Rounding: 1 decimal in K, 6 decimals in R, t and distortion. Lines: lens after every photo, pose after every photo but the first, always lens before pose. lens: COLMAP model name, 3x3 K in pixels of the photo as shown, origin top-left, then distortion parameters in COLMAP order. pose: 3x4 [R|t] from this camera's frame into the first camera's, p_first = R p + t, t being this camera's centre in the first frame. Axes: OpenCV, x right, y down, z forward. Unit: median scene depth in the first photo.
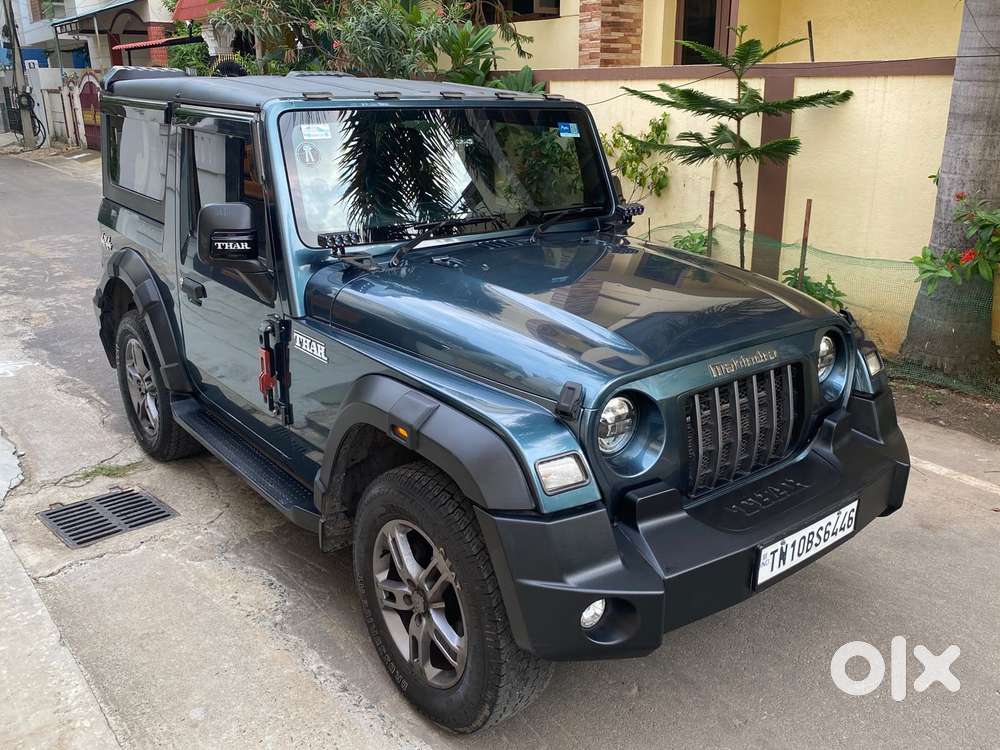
lens RADIAL K [[845.3, 0, 502.2], [0, 845.3, 372.7], [0, 0, 1]] dist [0.019275, -0.012490]
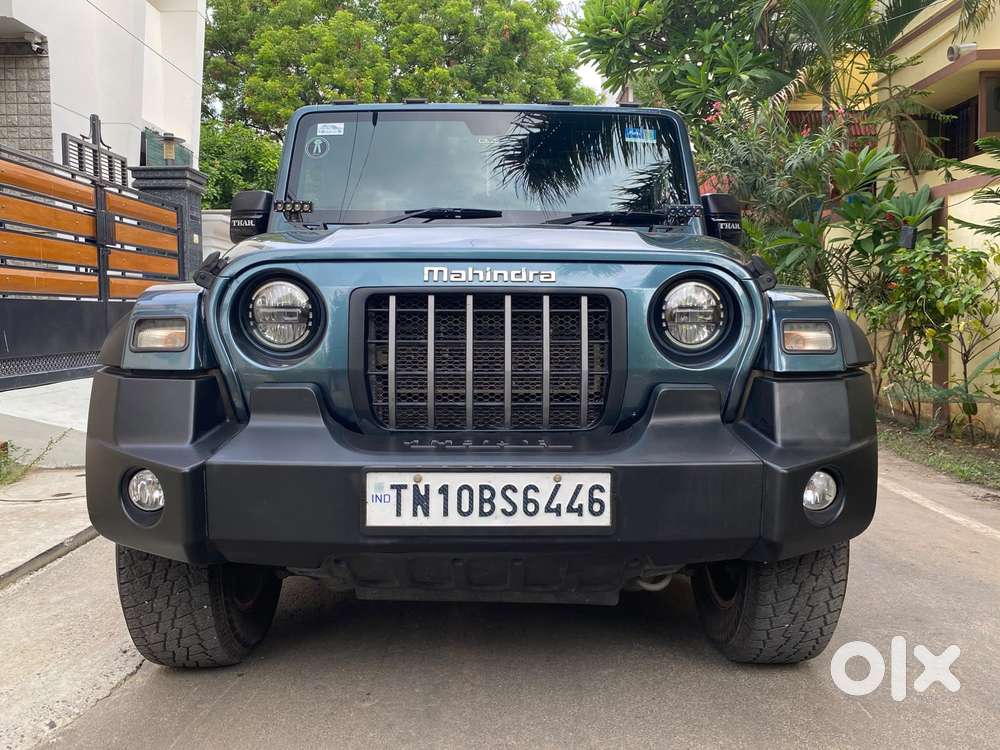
lens RADIAL K [[841.8, 0, 505.0], [0, 841.8, 374.5], [0, 0, 1]] dist [0.065518, -0.098900]
pose [[0.791679, 0.043125, -0.609413, 0.639730], [-0.188125, 0.966244, -0.176014, 0.174768], [0.581251, 0.253993, 0.773068, 0.351562]]
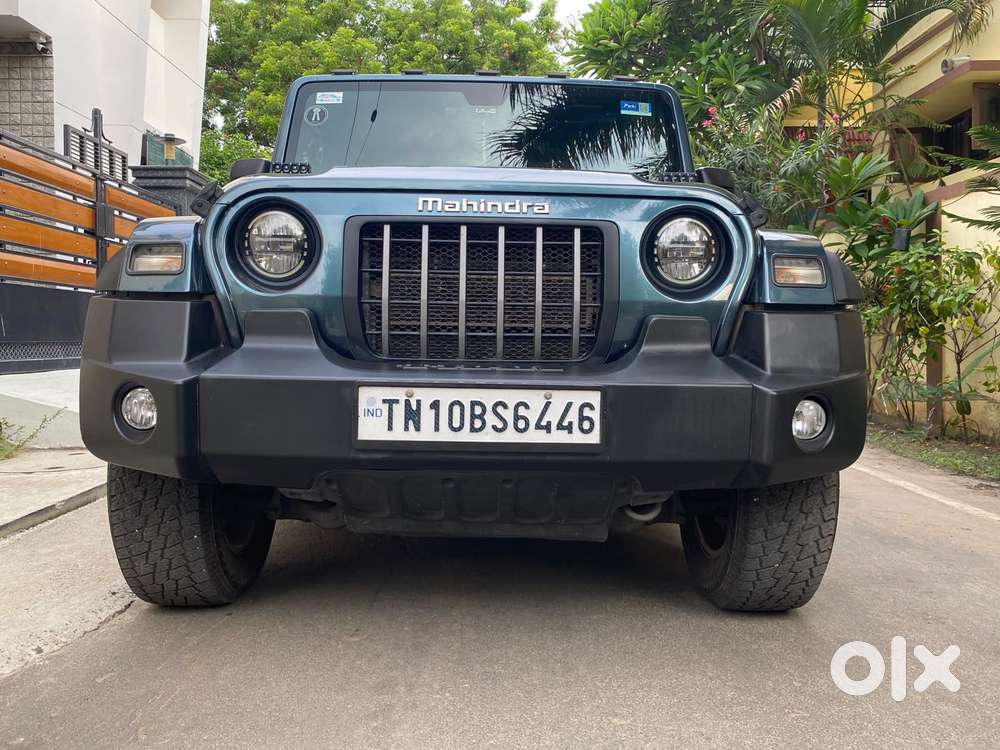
lens RADIAL K [[840.3, 0, 500.0], [0, 840.3, 375.0], [0, 0, 1]] dist [0.078310, -0.123647]
pose [[0.790791, 0.037388, -0.610944, 0.646990], [-0.200763, 0.958758, -0.201190, 0.243319], [0.578225, 0.281755, 0.765683, 0.368910]]
